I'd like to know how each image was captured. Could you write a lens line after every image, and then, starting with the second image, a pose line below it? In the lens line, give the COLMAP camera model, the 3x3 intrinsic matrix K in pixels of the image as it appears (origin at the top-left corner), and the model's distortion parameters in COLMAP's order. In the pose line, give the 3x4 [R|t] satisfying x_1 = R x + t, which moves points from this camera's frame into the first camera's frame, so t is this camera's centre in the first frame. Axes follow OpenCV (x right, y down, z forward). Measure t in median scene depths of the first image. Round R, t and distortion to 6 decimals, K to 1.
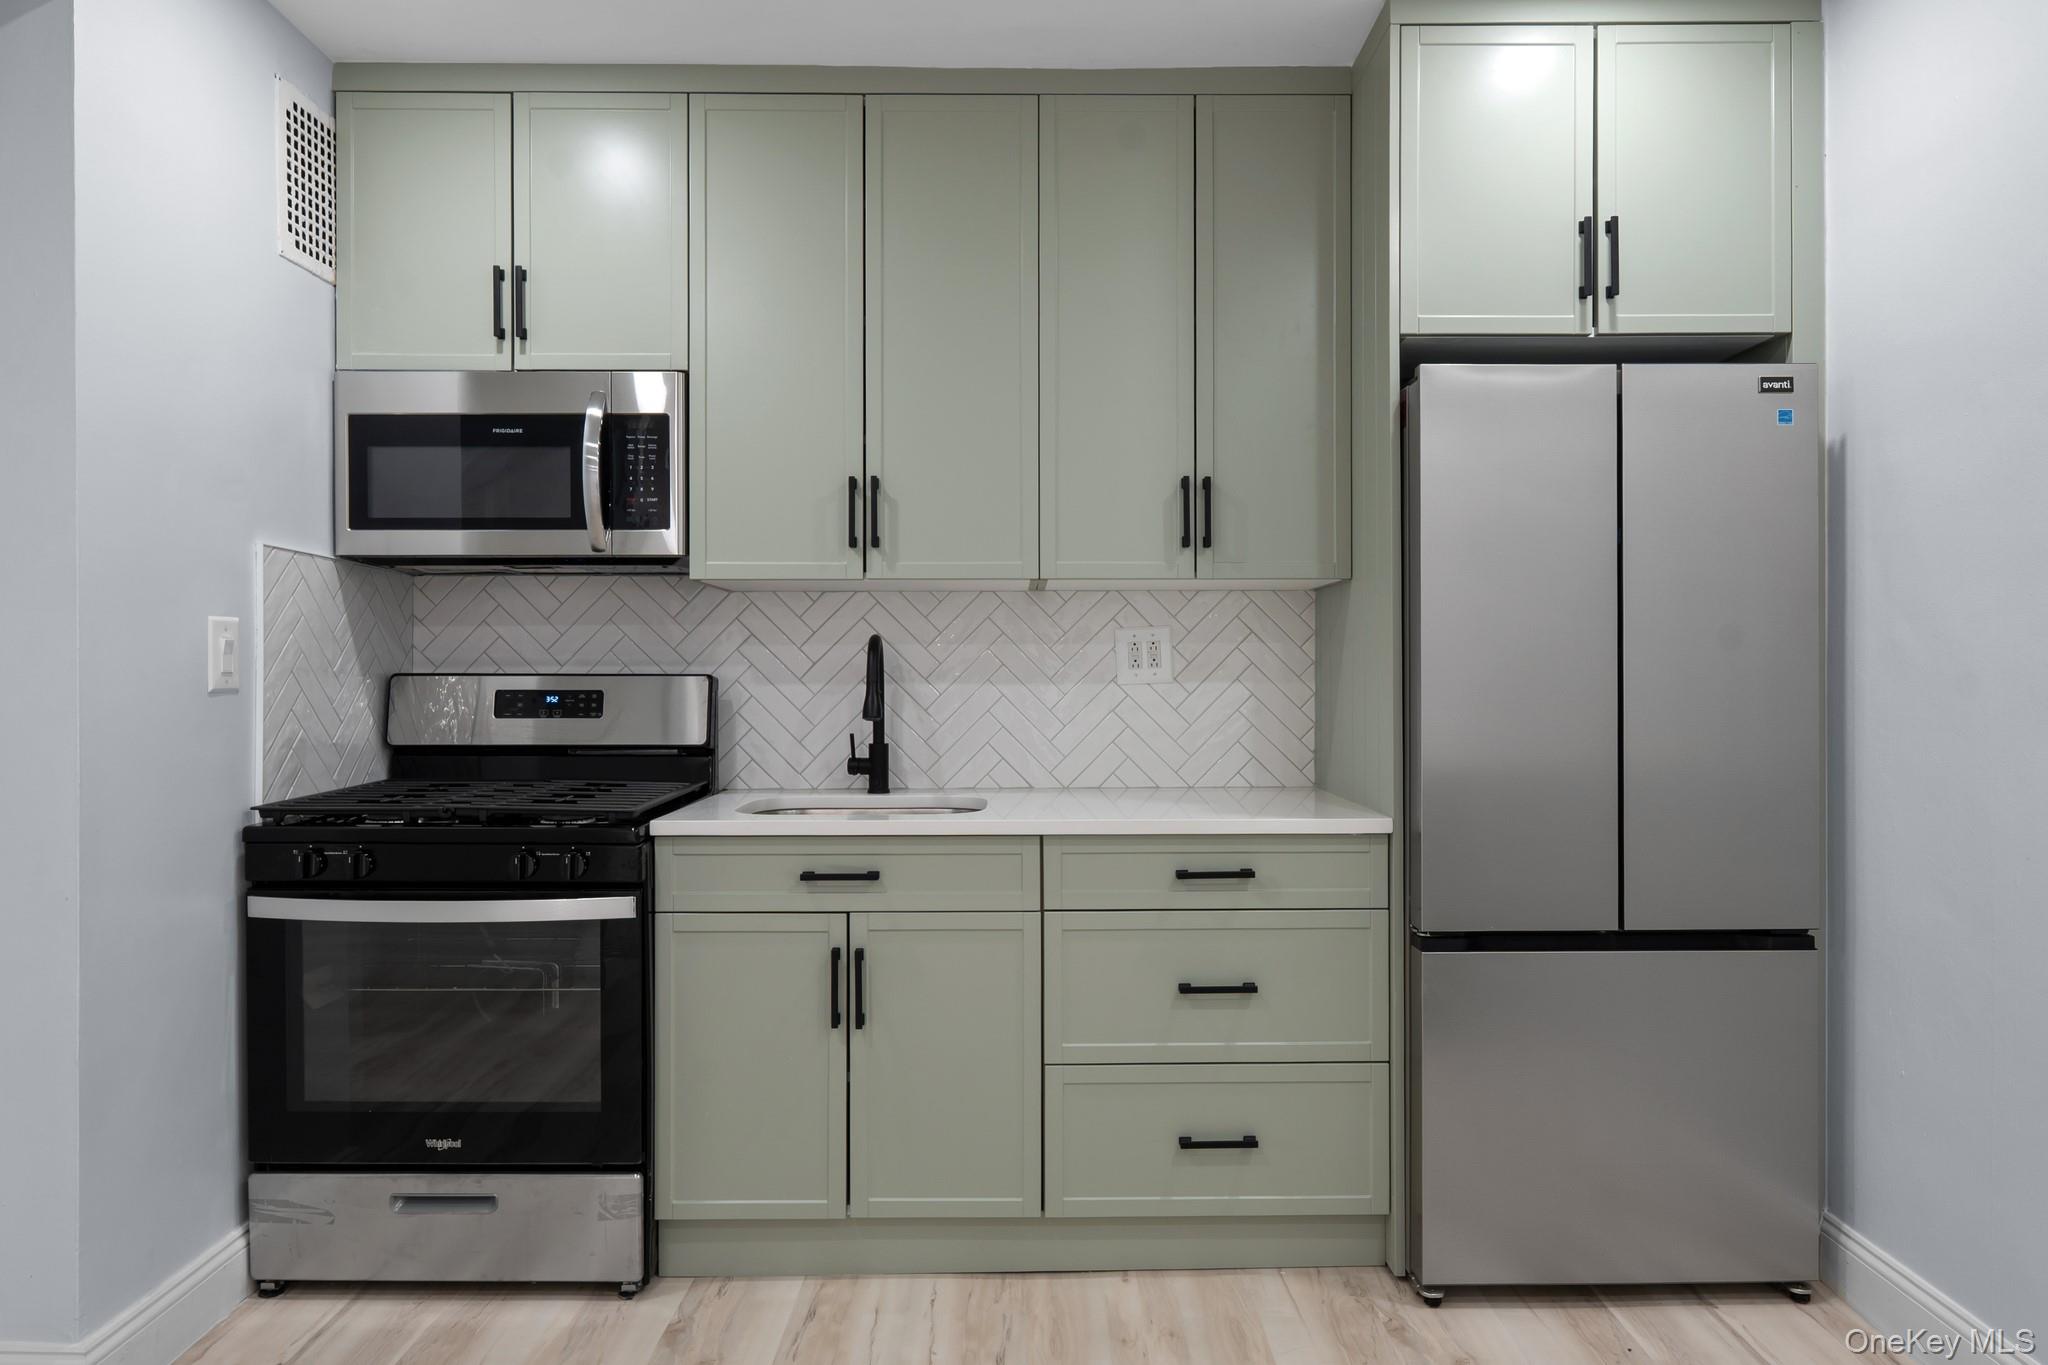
lens RADIAL K [[1276.7, 0, 1029.4], [0, 1276.7, 668.7], [0, 0, 1]] dist [0.005012, -0.000342]
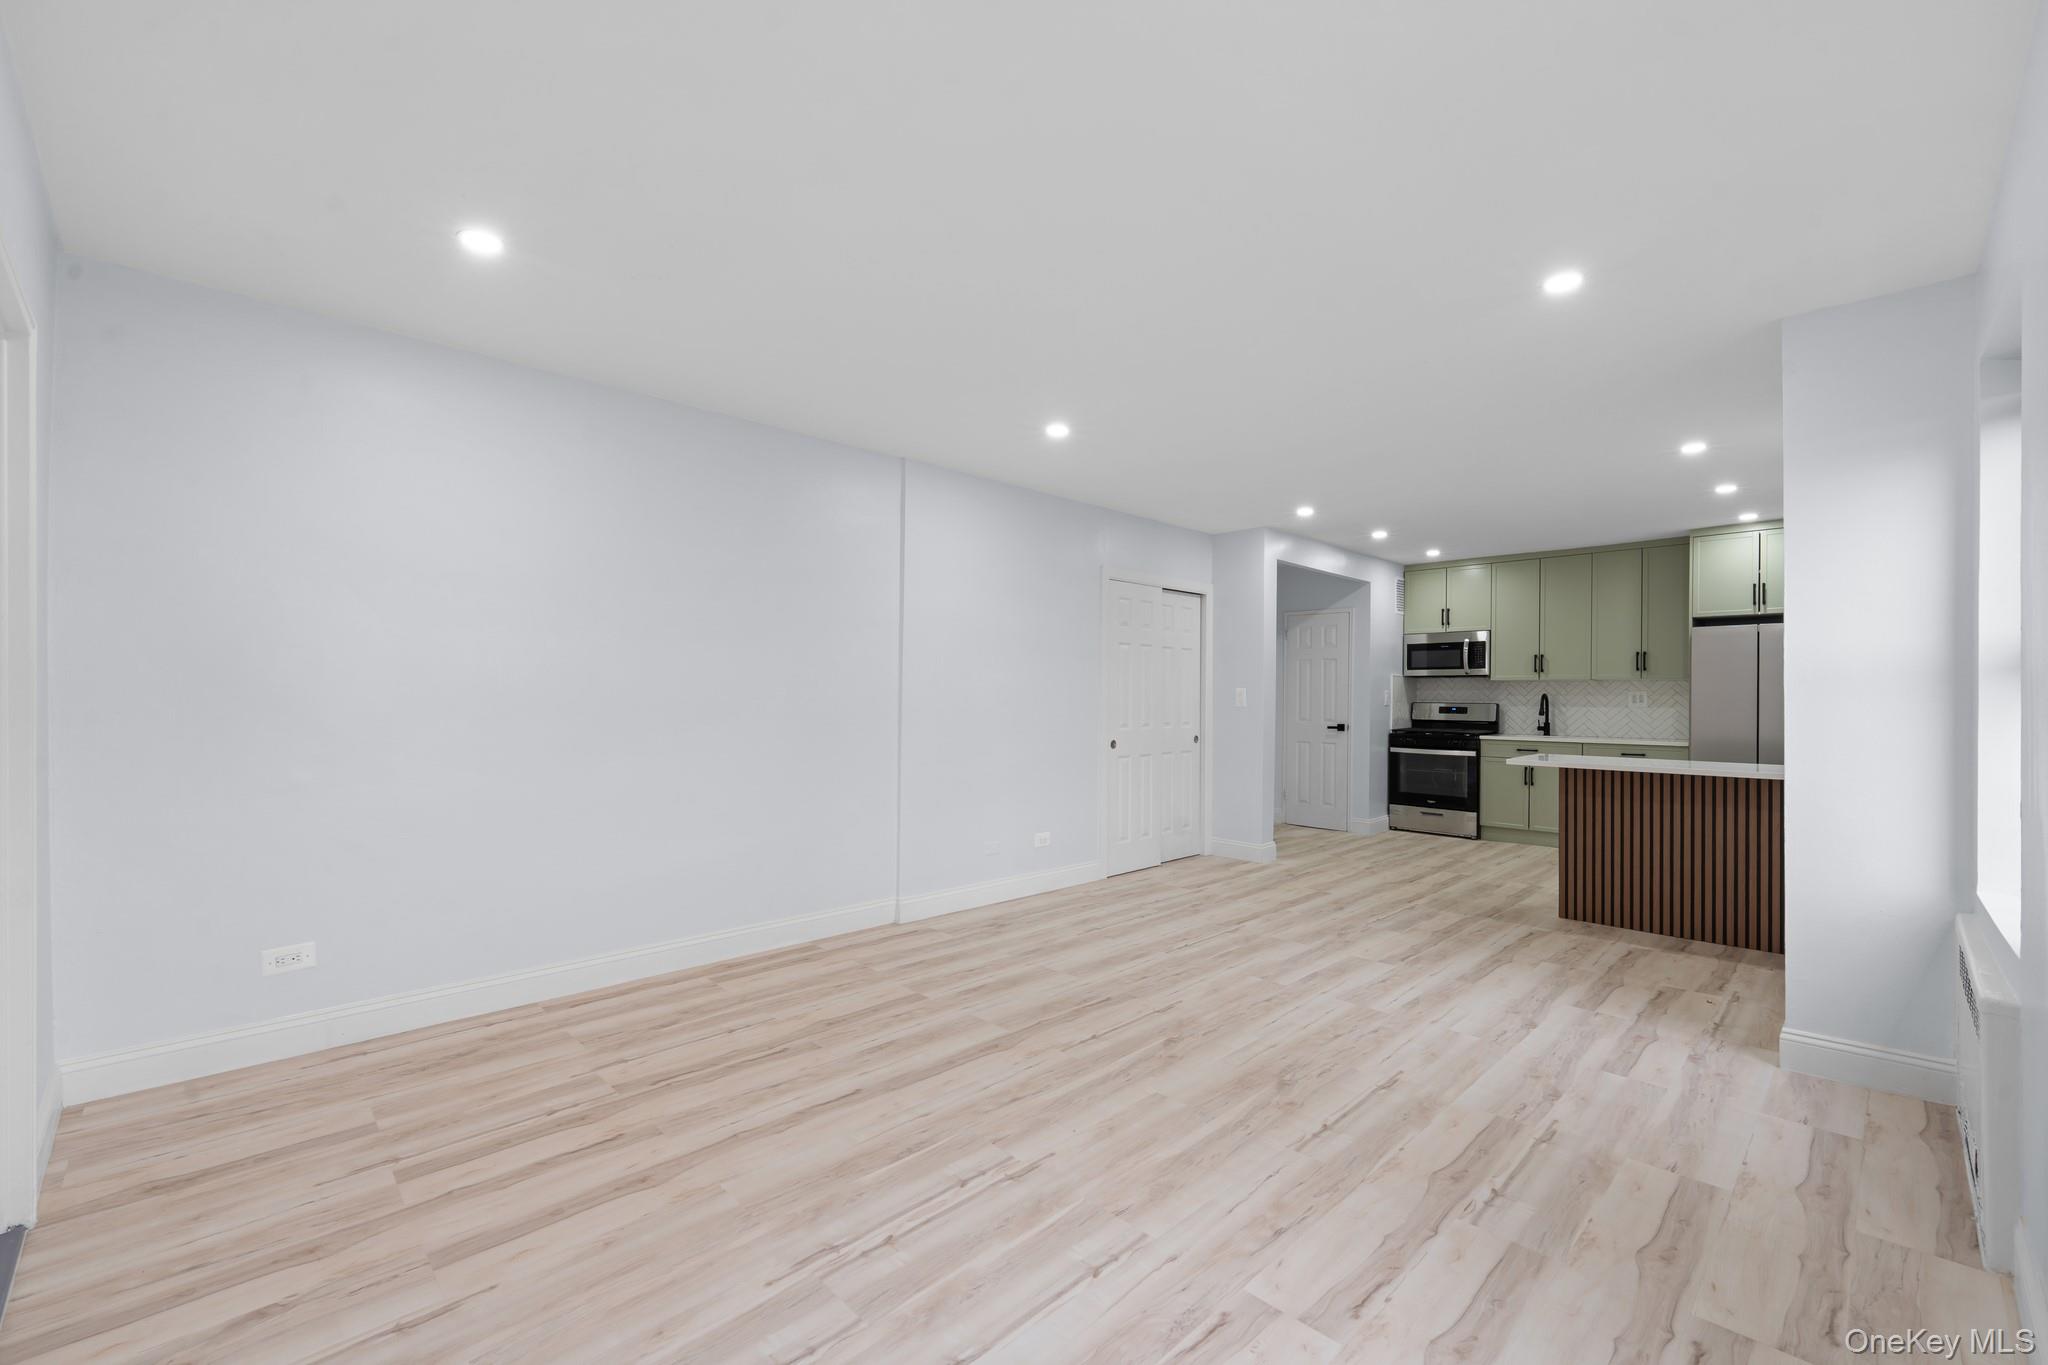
lens RADIAL K [[842.2, 0, 1011.3], [0, 842.2, 699.3], [0, 0, 1]] dist [-0.003525, -0.000517]
pose [[0.695559, 0.009004, -0.718412, 0.634633], [-0.010123, 0.999945, 0.002732, 0.000048], [0.718397, 0.005372, 0.695612, -2.086042]]
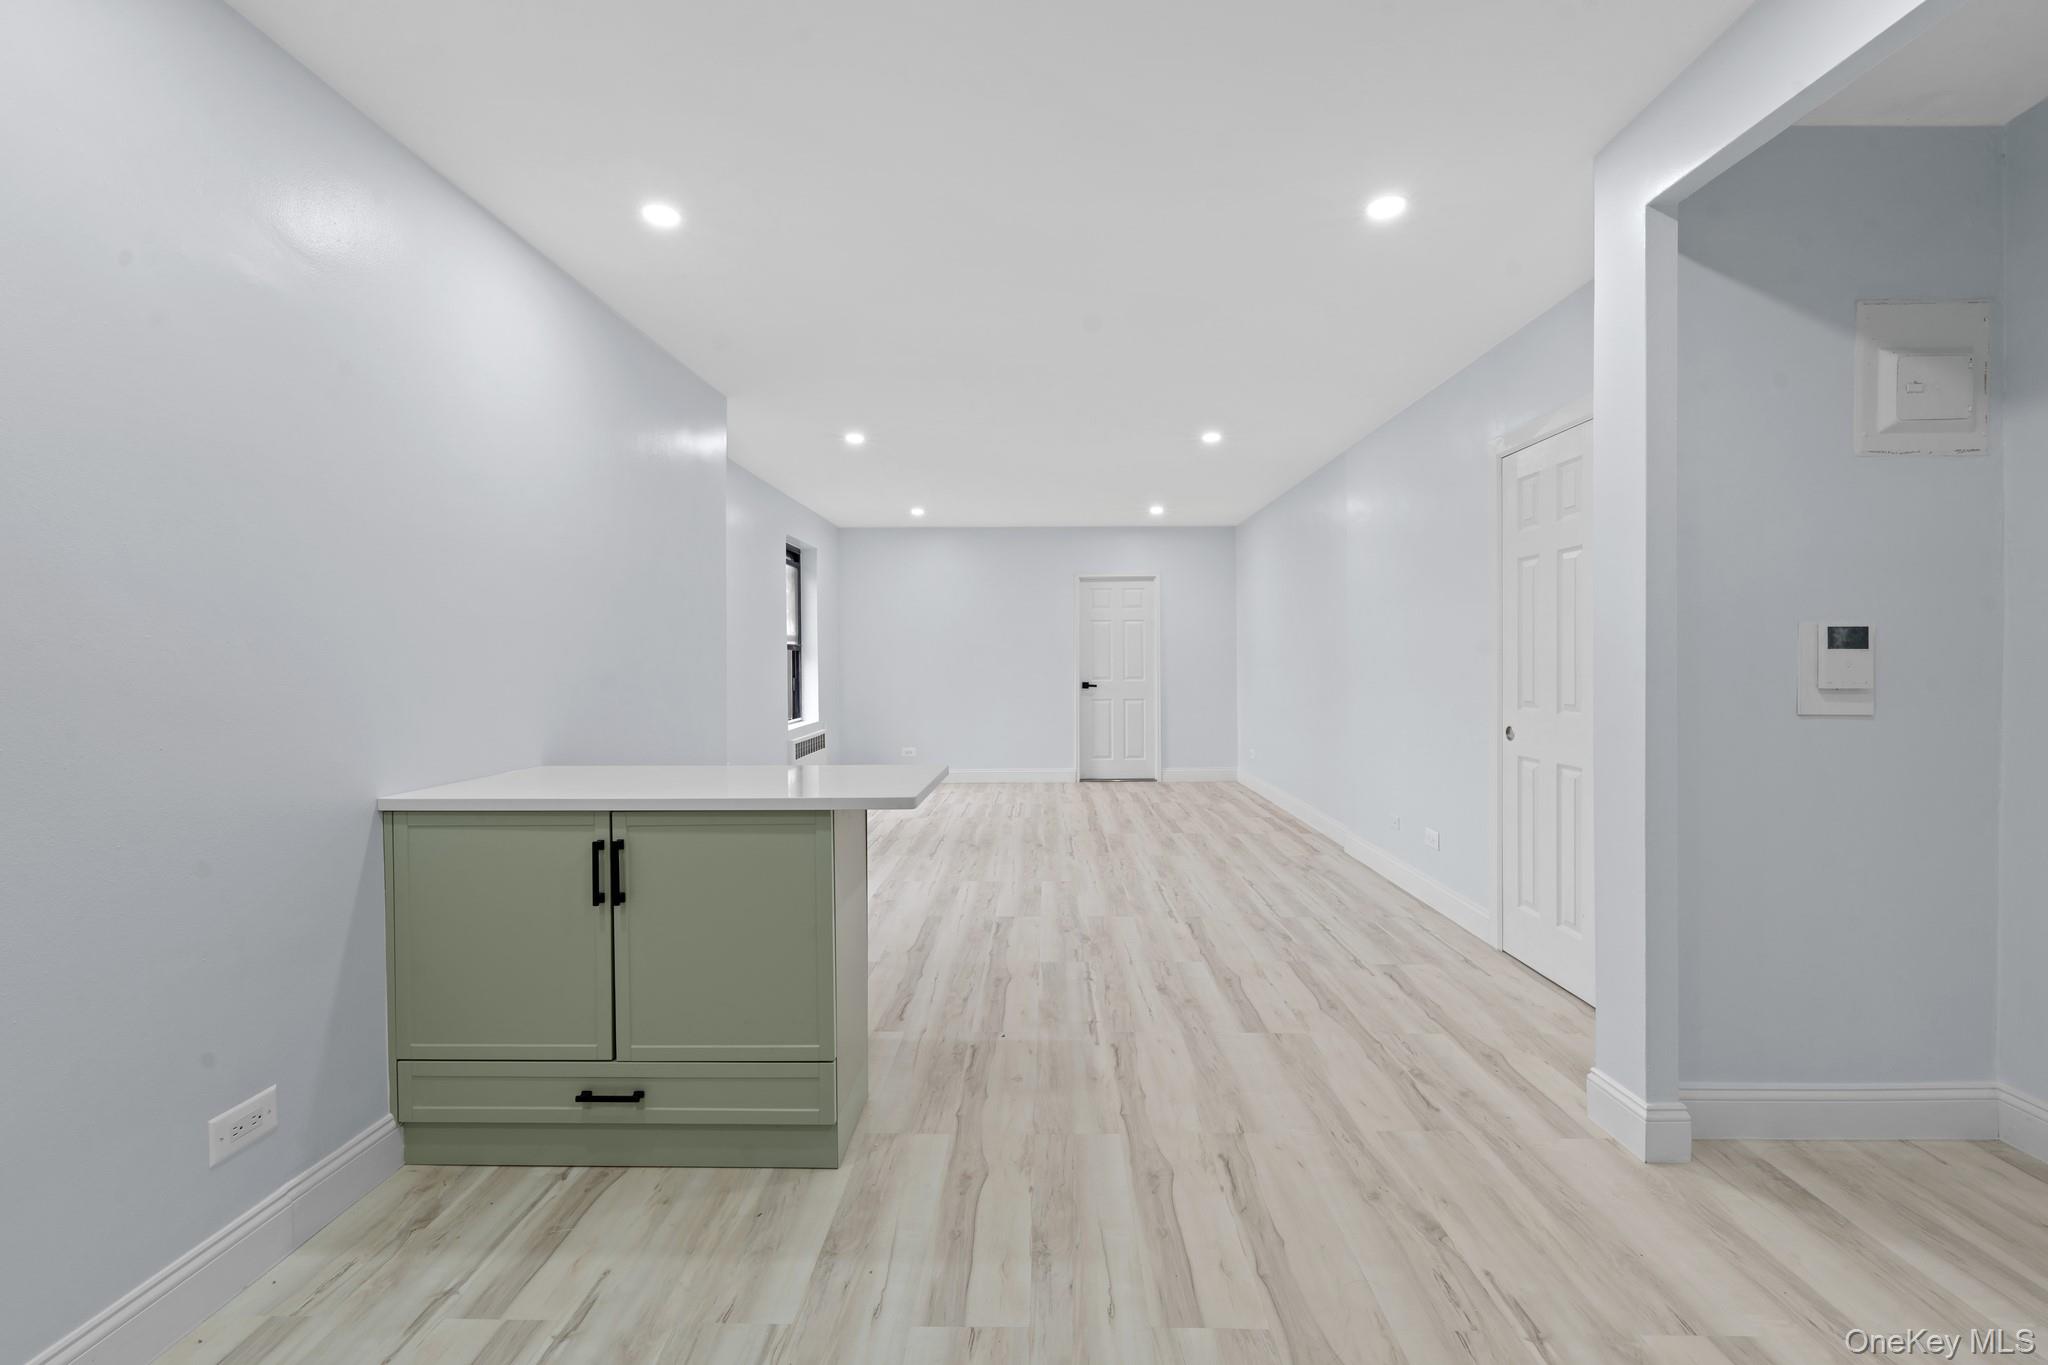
lens RADIAL K [[828.9, 0, 1027.2], [0, 828.9, 670.5], [0, 0, 1]] dist [0.000645, -0.000399]
pose [[-0.999882, 0.008560, 0.012729, -0.017818], [0.008773, 0.999820, 0.016799, -0.004110], [-0.012583, 0.016909, -0.999778, 0.860970]]
